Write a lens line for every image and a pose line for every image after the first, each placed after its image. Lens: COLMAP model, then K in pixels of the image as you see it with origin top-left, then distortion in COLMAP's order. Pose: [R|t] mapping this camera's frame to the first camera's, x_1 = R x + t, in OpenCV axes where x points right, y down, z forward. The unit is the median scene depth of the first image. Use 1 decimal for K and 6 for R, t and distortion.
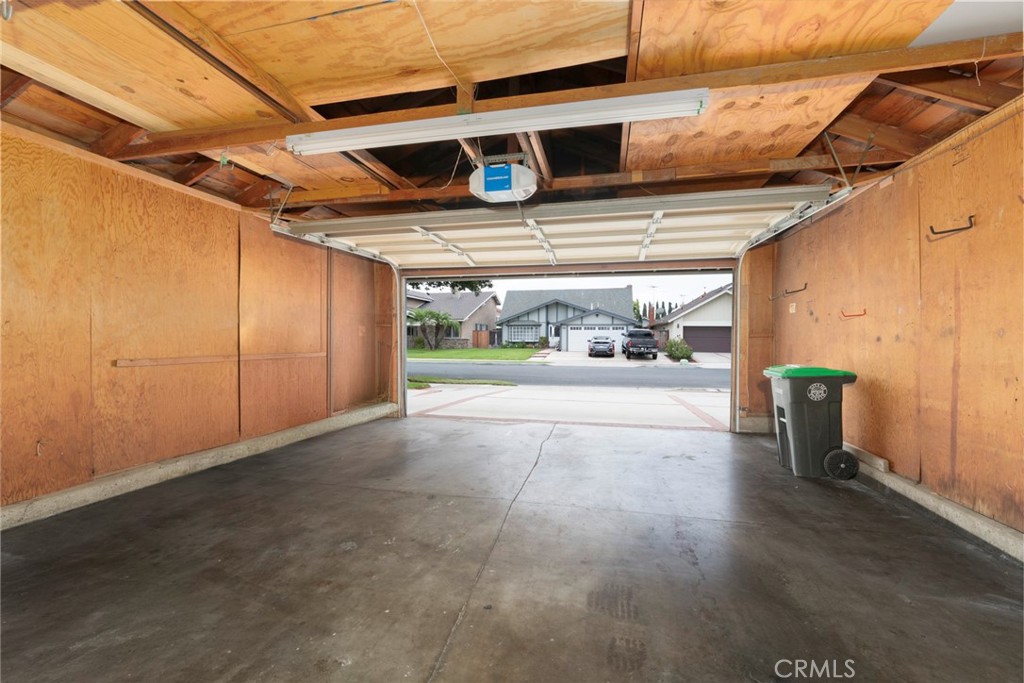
lens RADIAL K [[412.5, 0, 512.0], [0, 412.5, 341.5], [0, 0, 1]] dist [-0.000233, -0.000026]
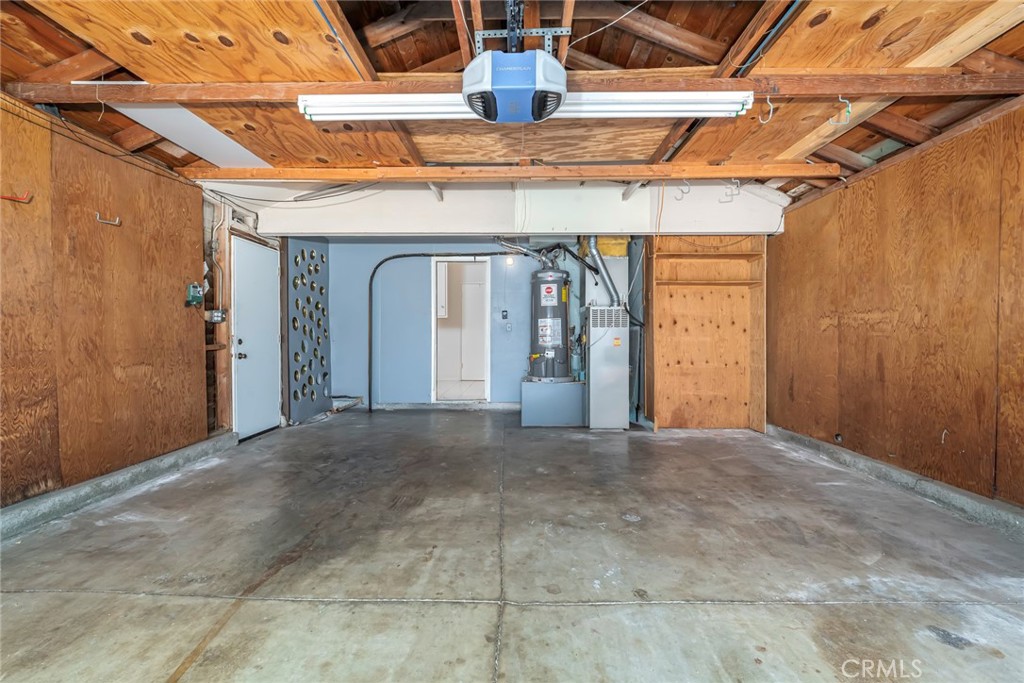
lens RADIAL K [[422.5, 0, 513.7], [0, 422.5, 348.2], [0, 0, 1]] dist [-0.022649, 0.007668]
pose [[-0.978389, 0.002436, -0.206757, 0.136698], [-0.005594, 0.999253, 0.038244, 0.005160], [0.206696, 0.038574, -0.977645, 1.981419]]
